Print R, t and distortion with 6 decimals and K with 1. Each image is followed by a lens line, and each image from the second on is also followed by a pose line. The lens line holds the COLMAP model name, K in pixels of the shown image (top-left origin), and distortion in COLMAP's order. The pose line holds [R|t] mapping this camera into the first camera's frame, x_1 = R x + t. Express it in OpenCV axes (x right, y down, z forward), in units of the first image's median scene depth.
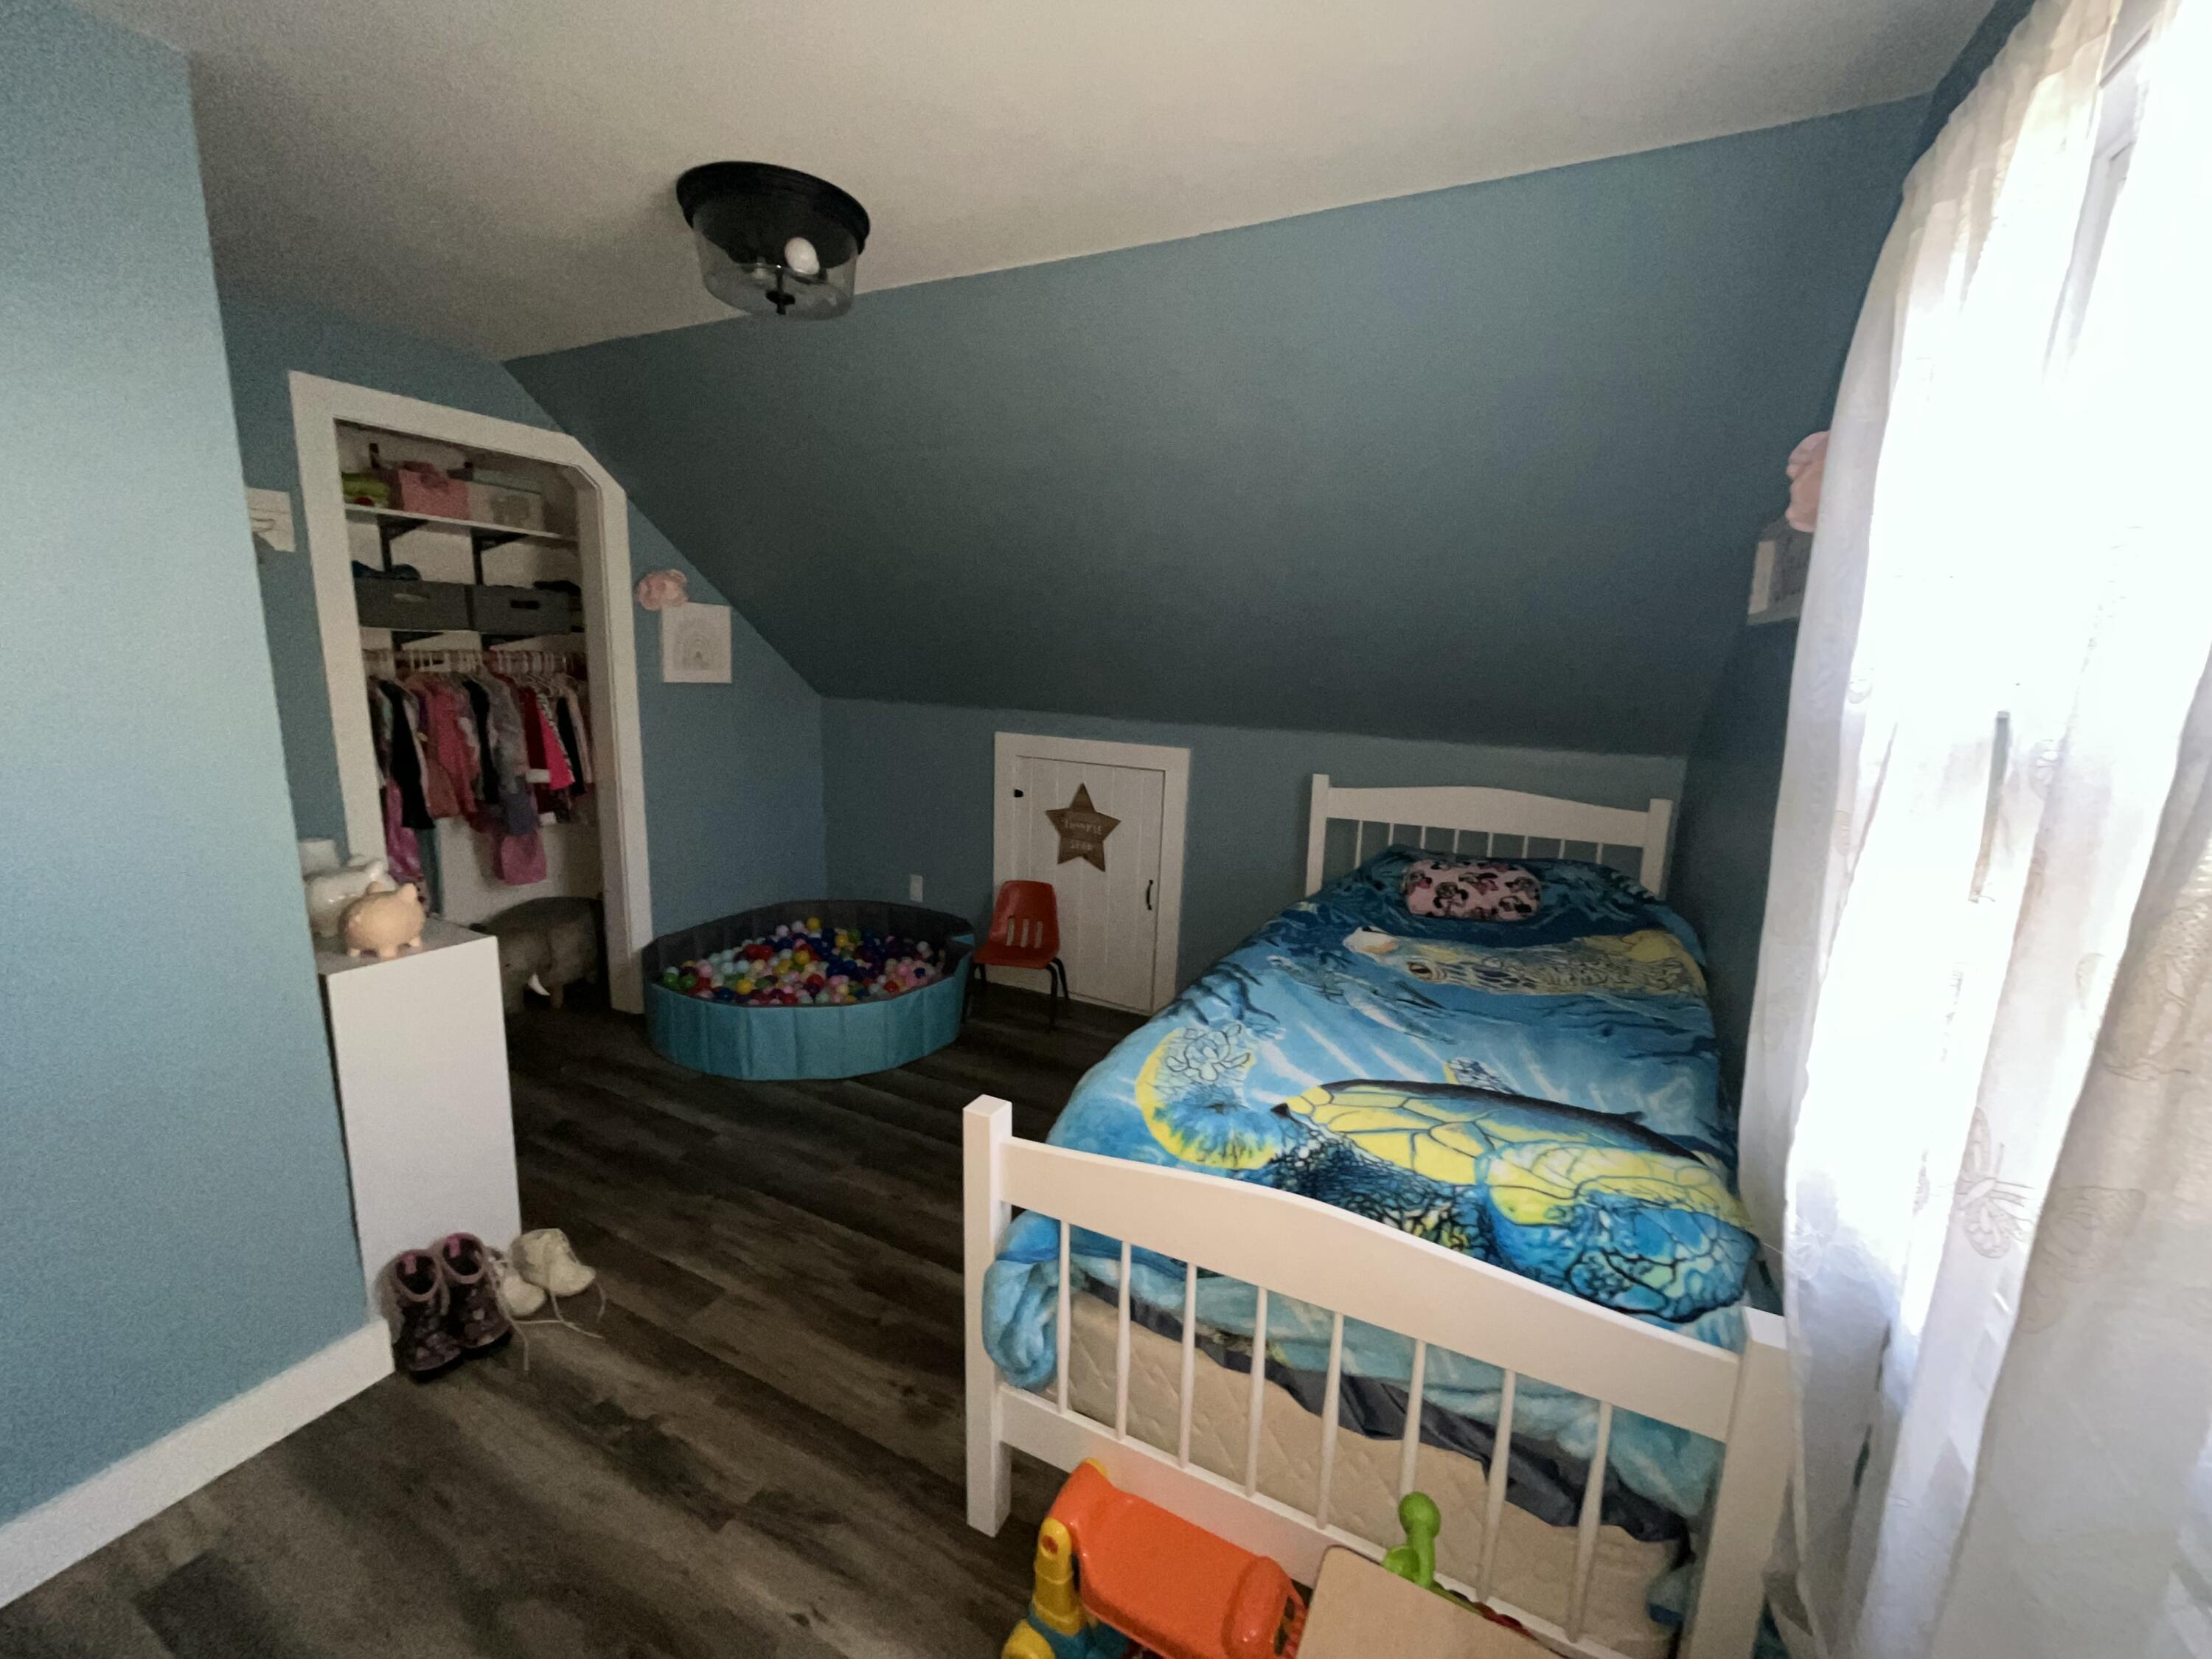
lens RADIAL K [[890.4, 0, 1106.0], [0, 890.4, 829.5], [0, 0, 1]] dist [-0.001474, 0.000018]
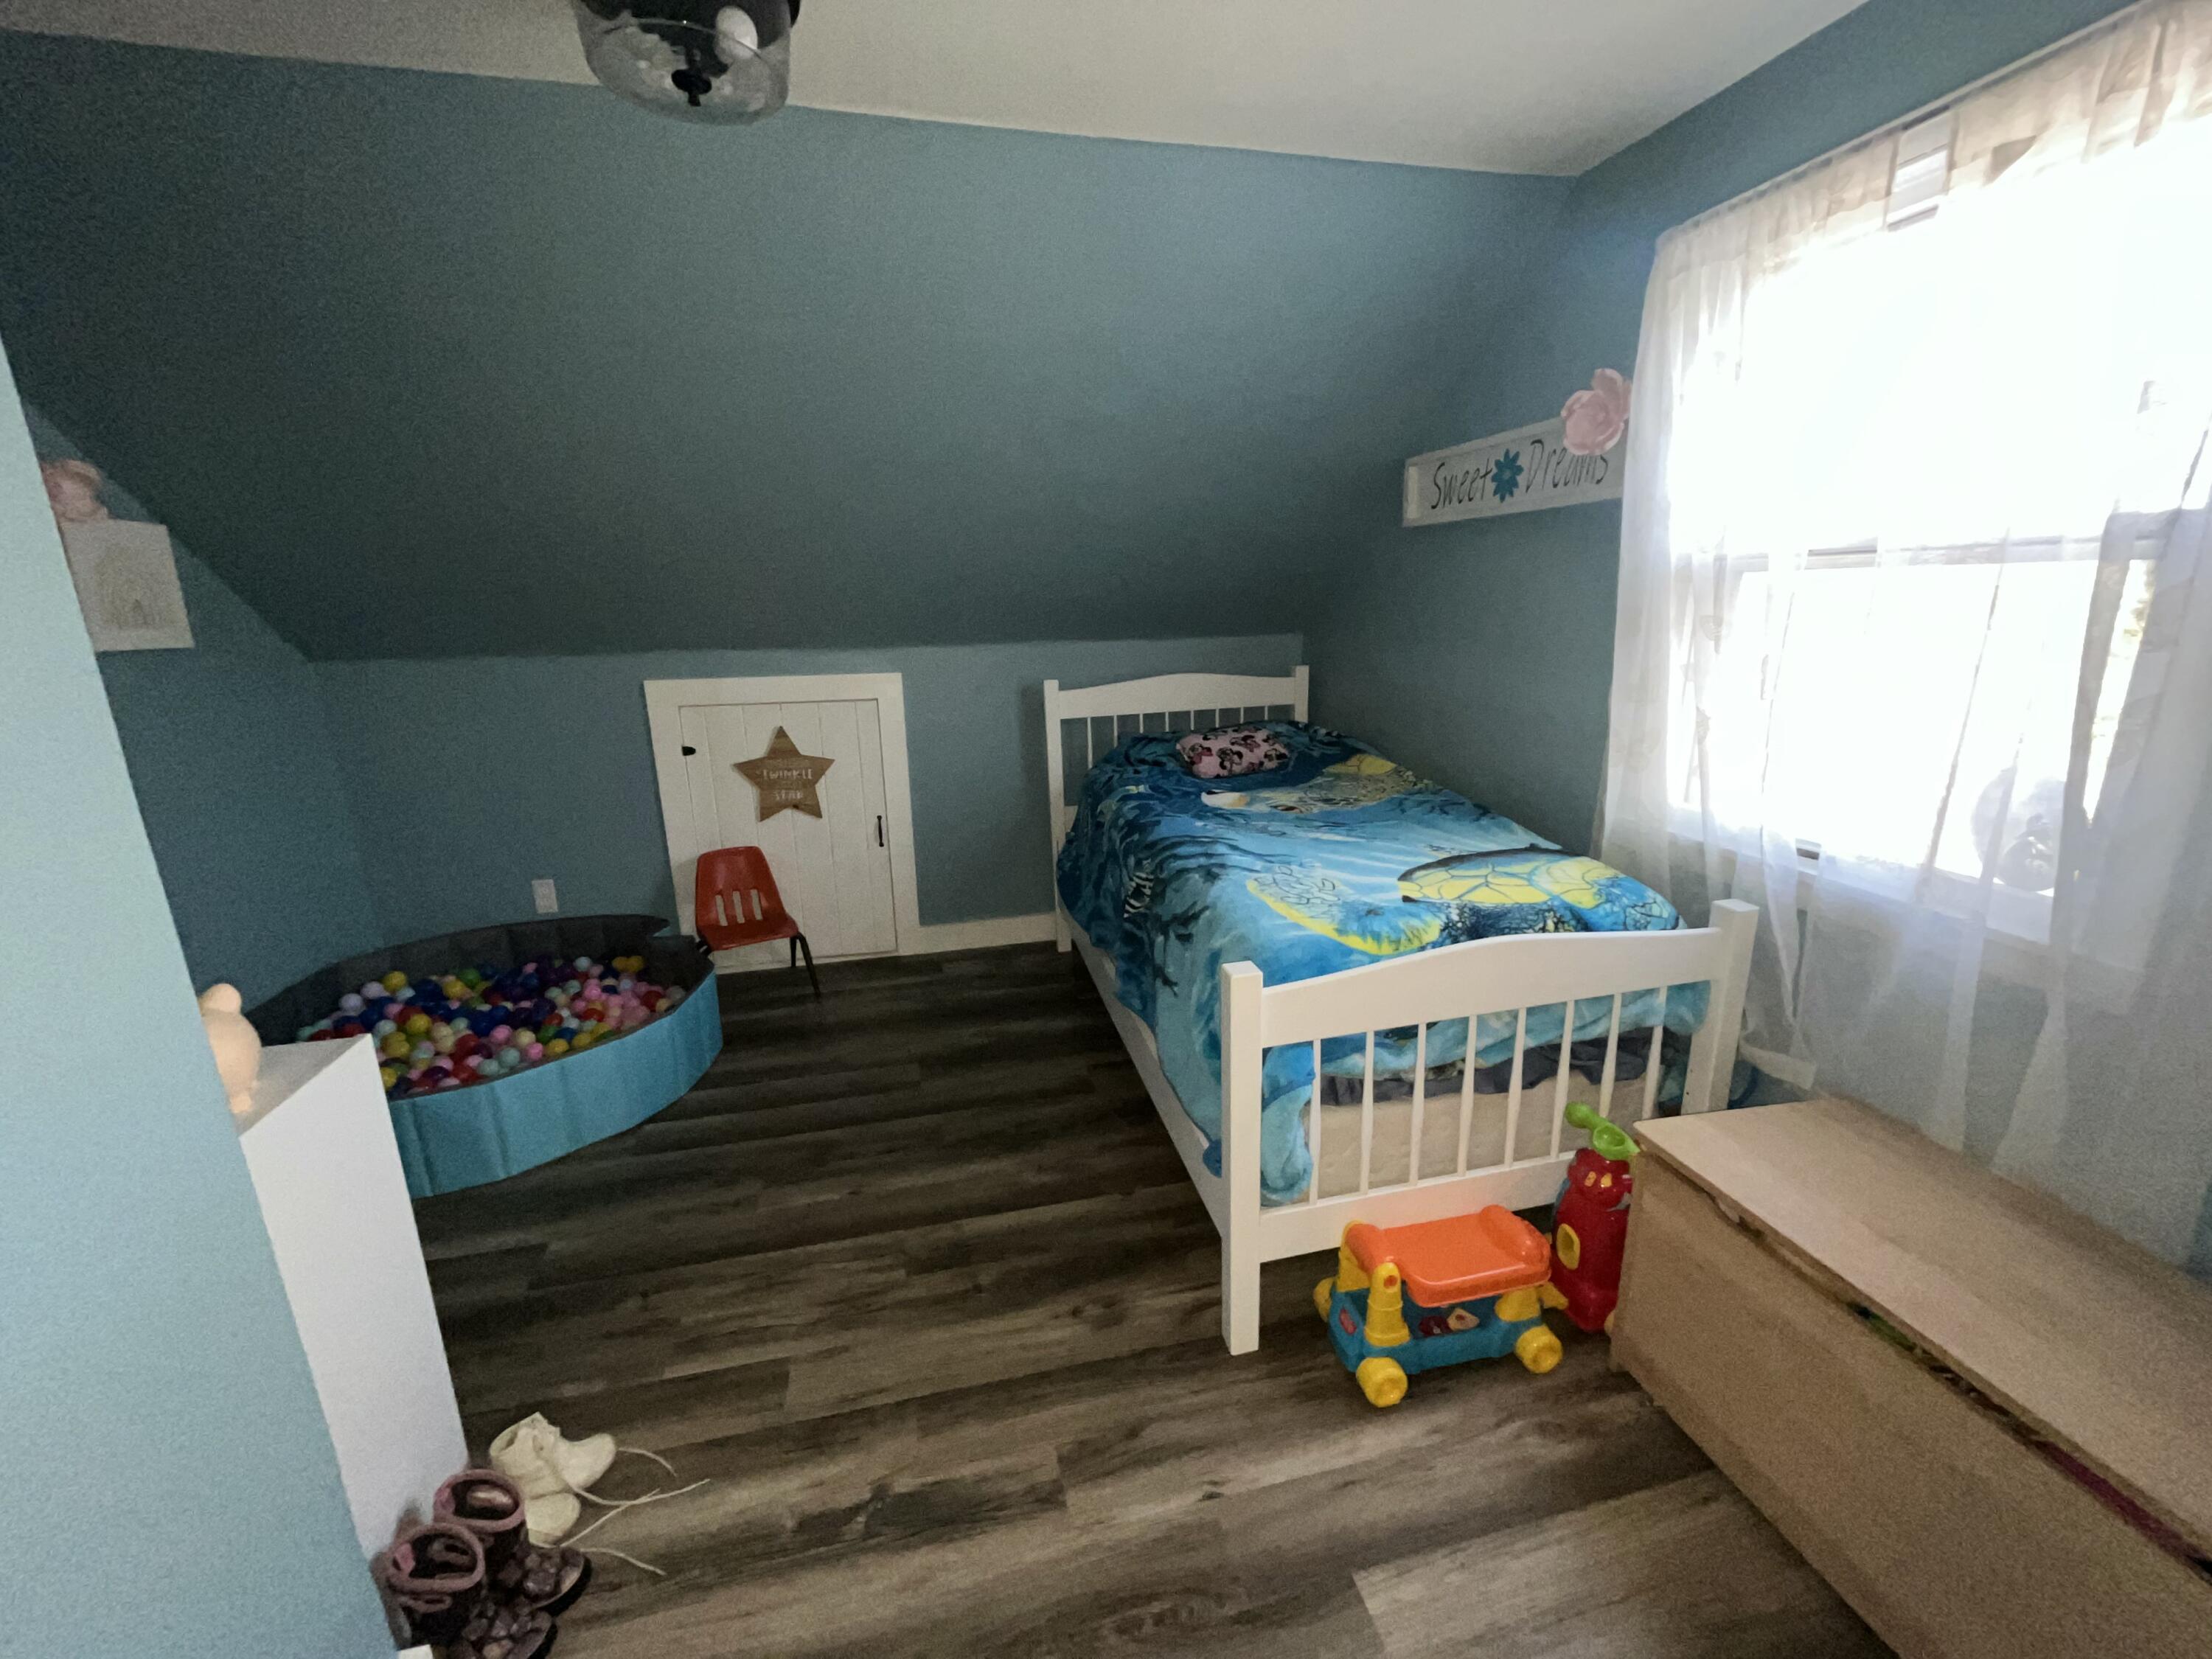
lens RADIAL K [[894.0, 0, 1108.9], [0, 894.0, 824.9], [0, 0, 1]] dist [-0.000752, -0.000359]
pose [[0.767848, -0.206136, 0.606562, -0.606972], [0.167379, 0.978483, 0.120646, -0.013766], [-0.618380, 0.008889, 0.785829, 0.166780]]
